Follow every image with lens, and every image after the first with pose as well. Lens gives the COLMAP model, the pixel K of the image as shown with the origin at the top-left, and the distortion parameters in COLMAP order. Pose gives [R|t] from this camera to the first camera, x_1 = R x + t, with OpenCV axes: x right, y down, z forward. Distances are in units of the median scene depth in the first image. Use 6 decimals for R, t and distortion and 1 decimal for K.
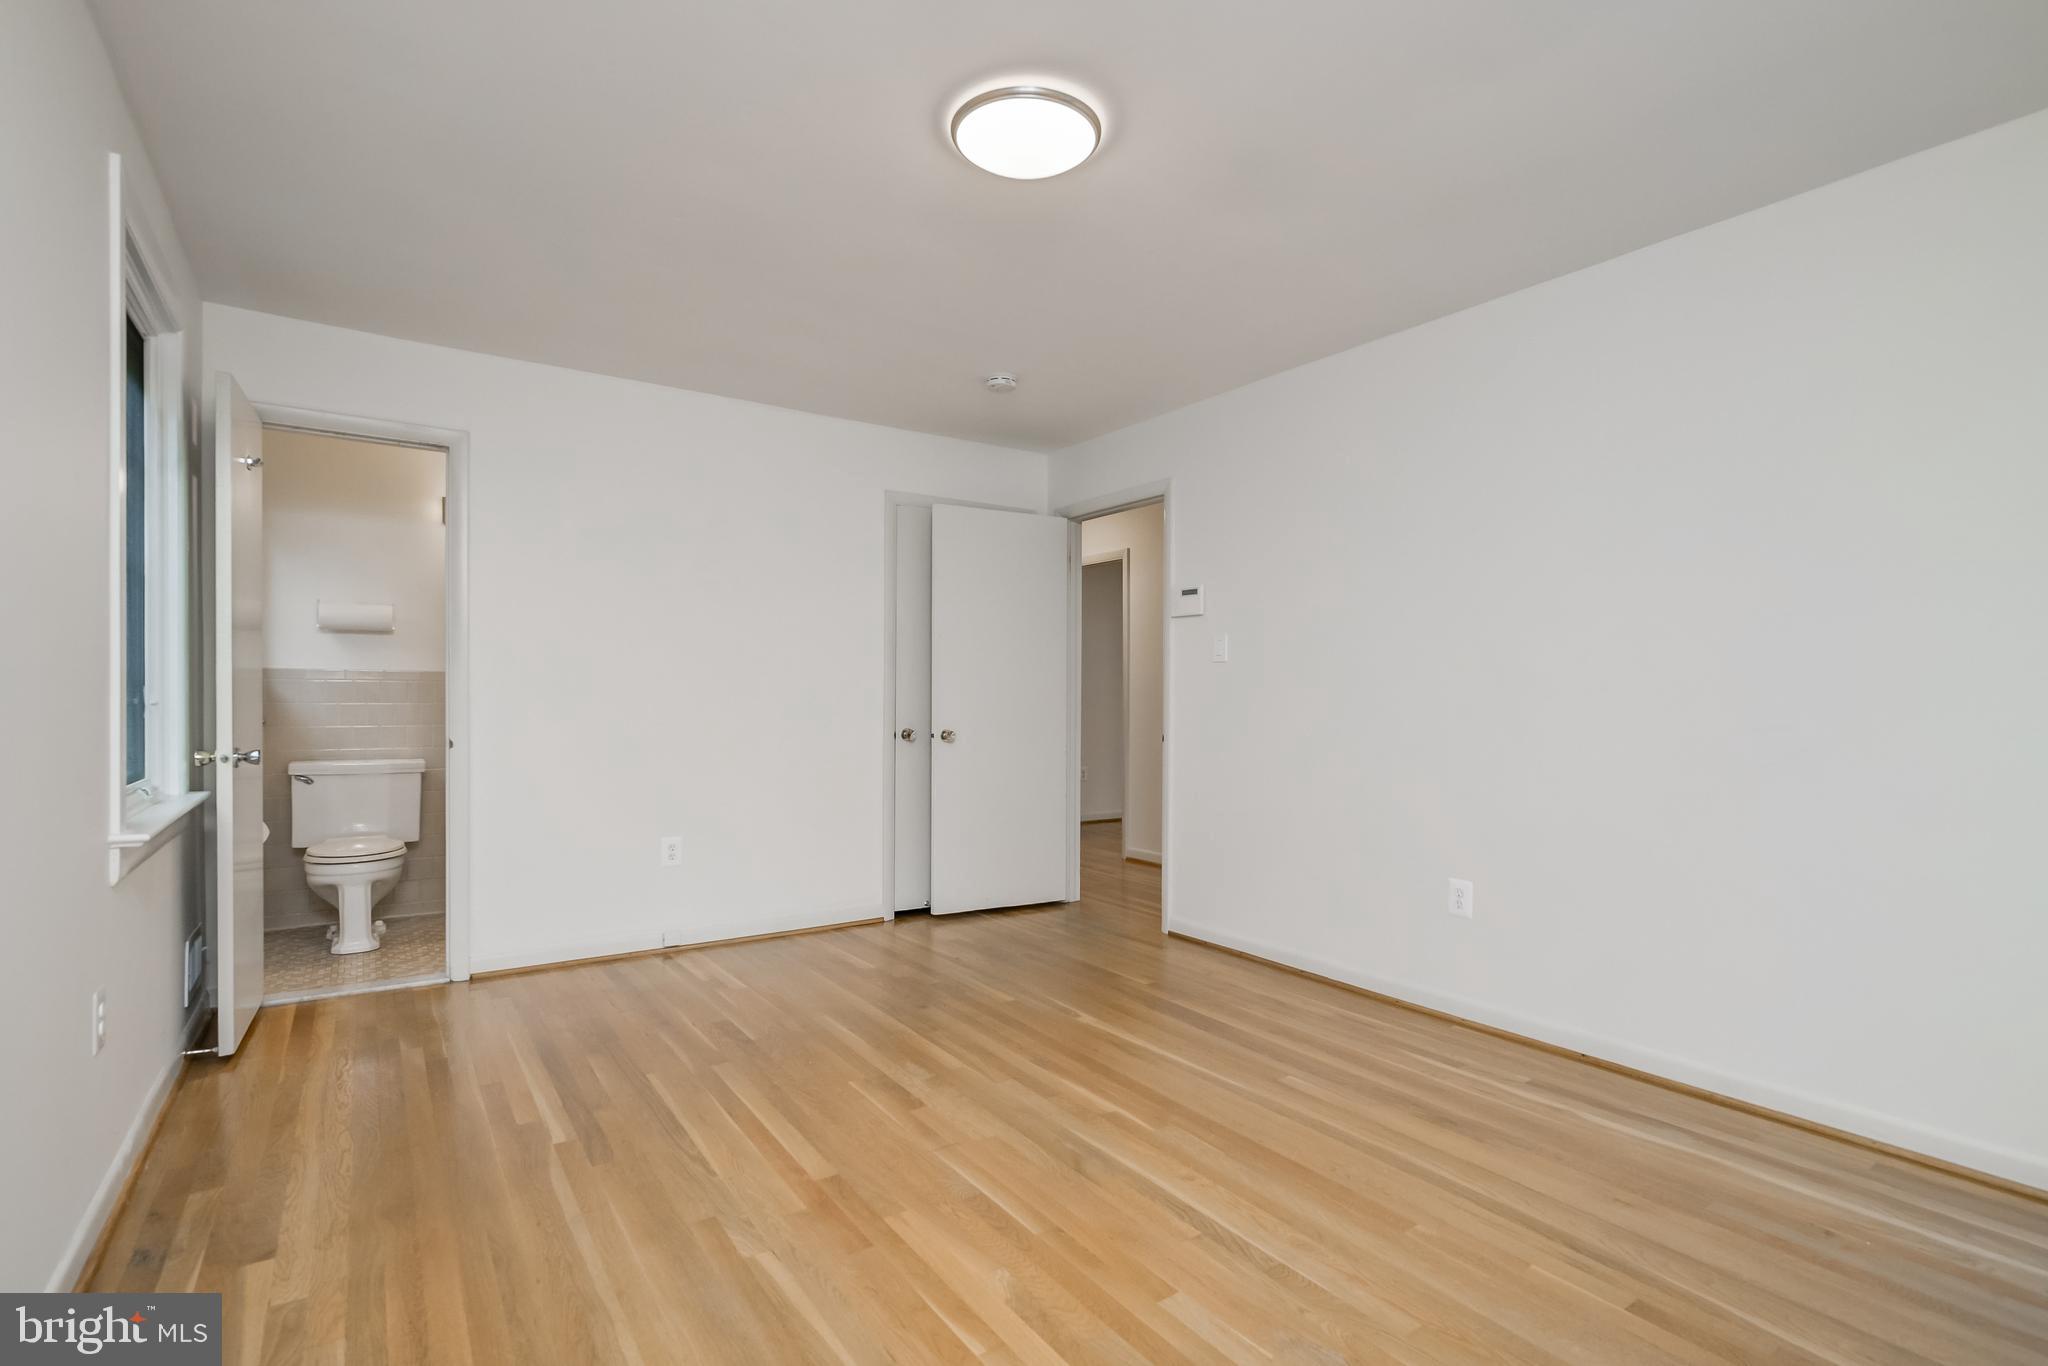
lens RADIAL K [[956.6, 0, 1024.4], [0, 956.6, 702.4], [0, 0, 1]] dist [-0.003986, 0.000240]
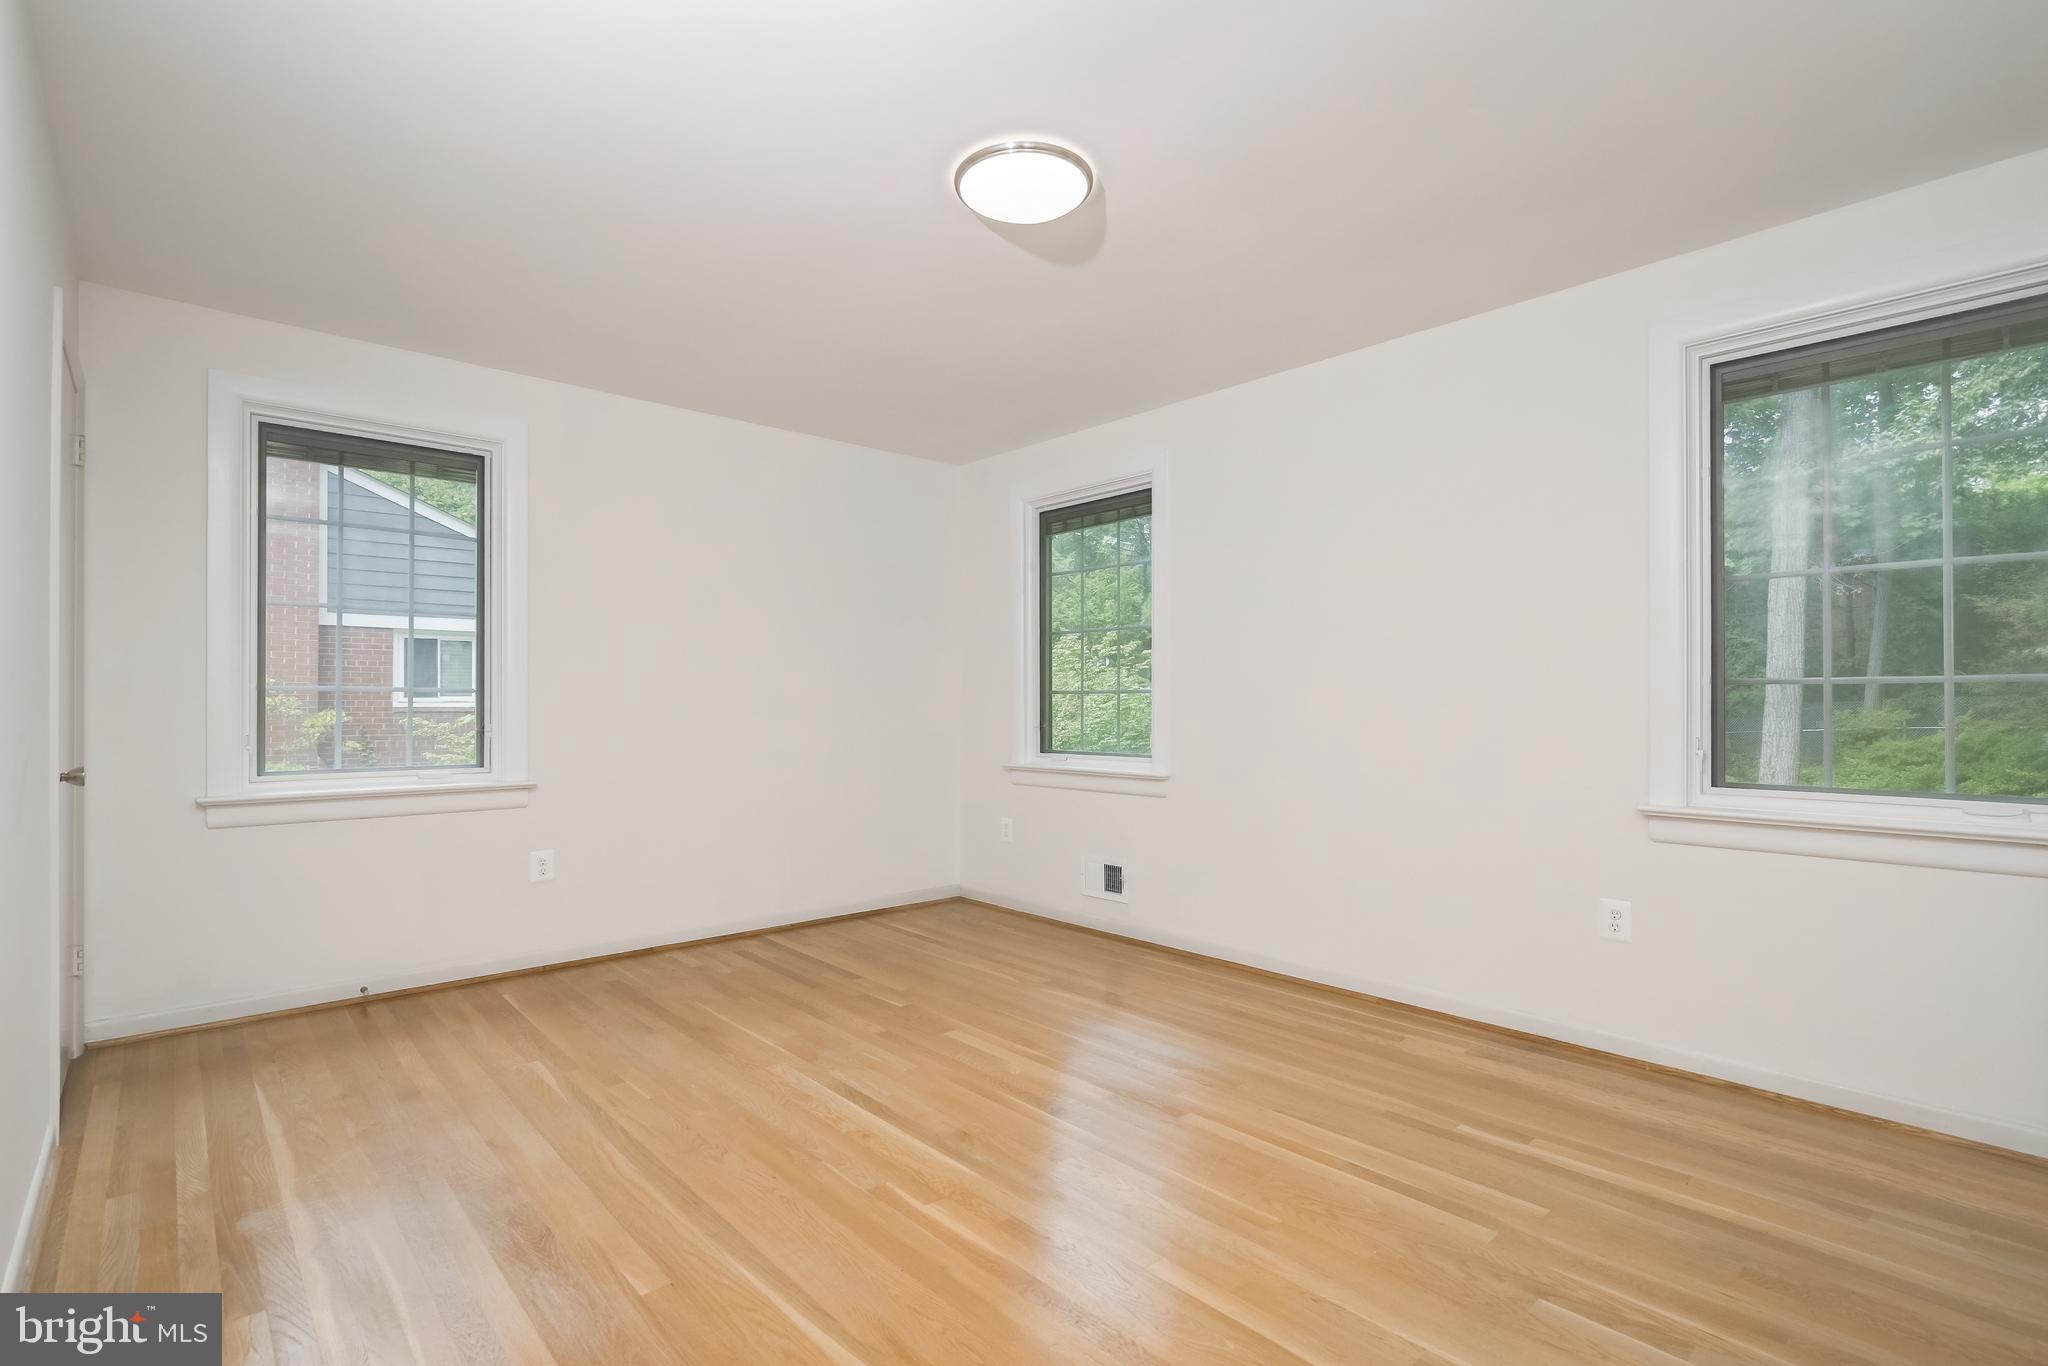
lens RADIAL K [[956.6, 0, 1024.4], [0, 956.6, 702.4], [0, 0, 1]] dist [-0.003986, 0.000240]
pose [[-0.991979, -0.006296, -0.126246, 0.103790], [-0.006568, 0.999977, 0.001735, -0.006606], [0.126232, 0.002551, -0.991997, 1.608727]]
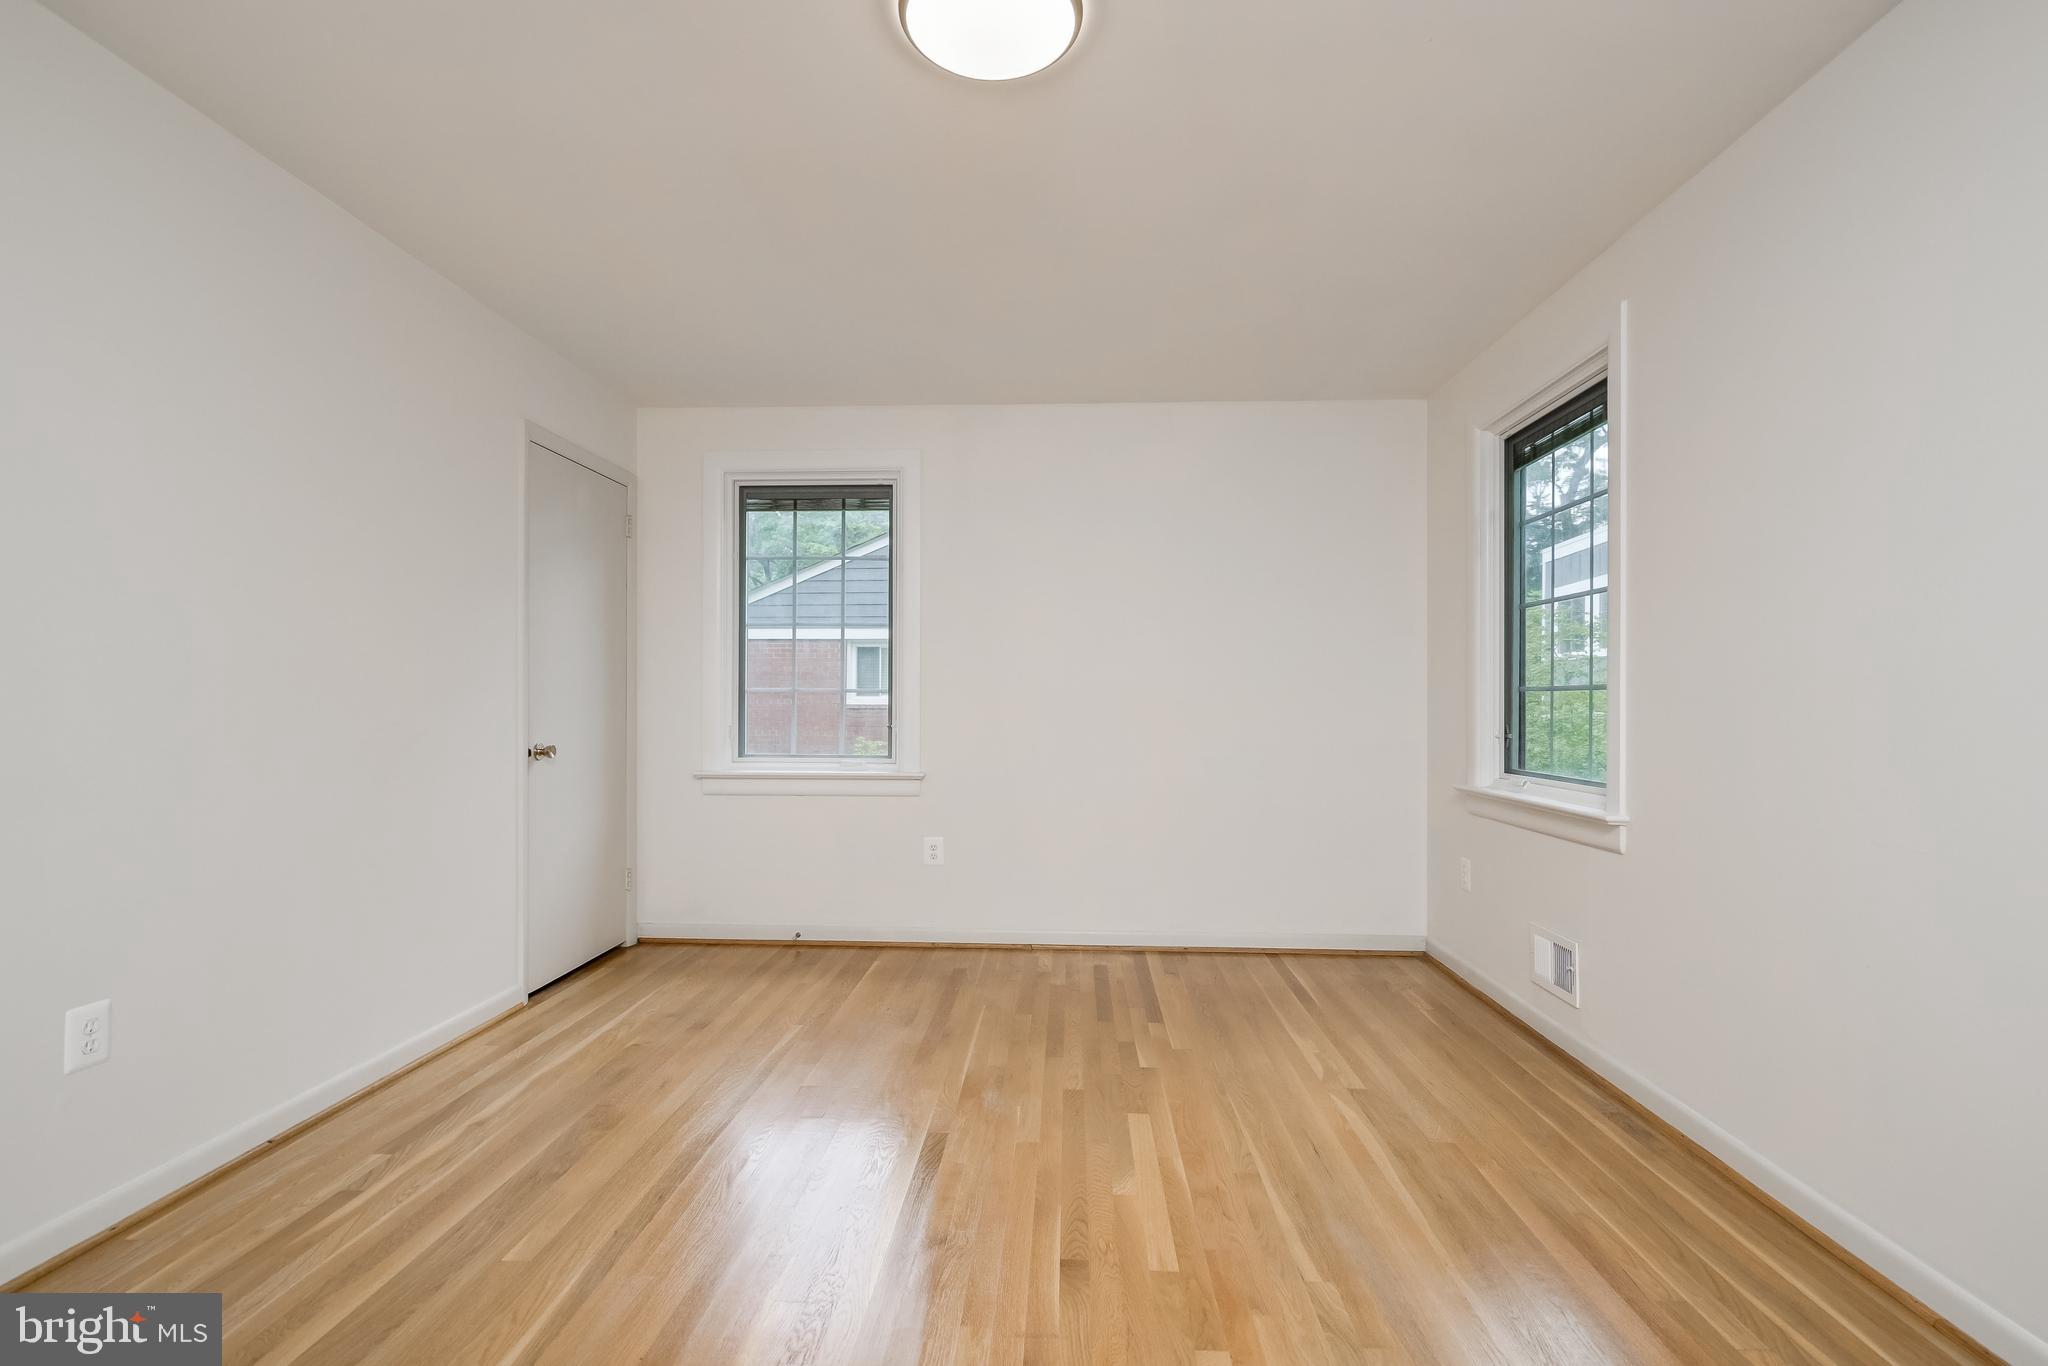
lens RADIAL K [[956.6, 0, 1024.4], [0, 956.6, 702.4], [0, 0, 1]] dist [-0.003986, 0.000240]
pose [[-0.792334, -0.009513, 0.610013, -0.407170], [-0.006554, 0.999953, 0.007081, -0.009339], [-0.610052, 0.001613, -0.792360, 1.263957]]
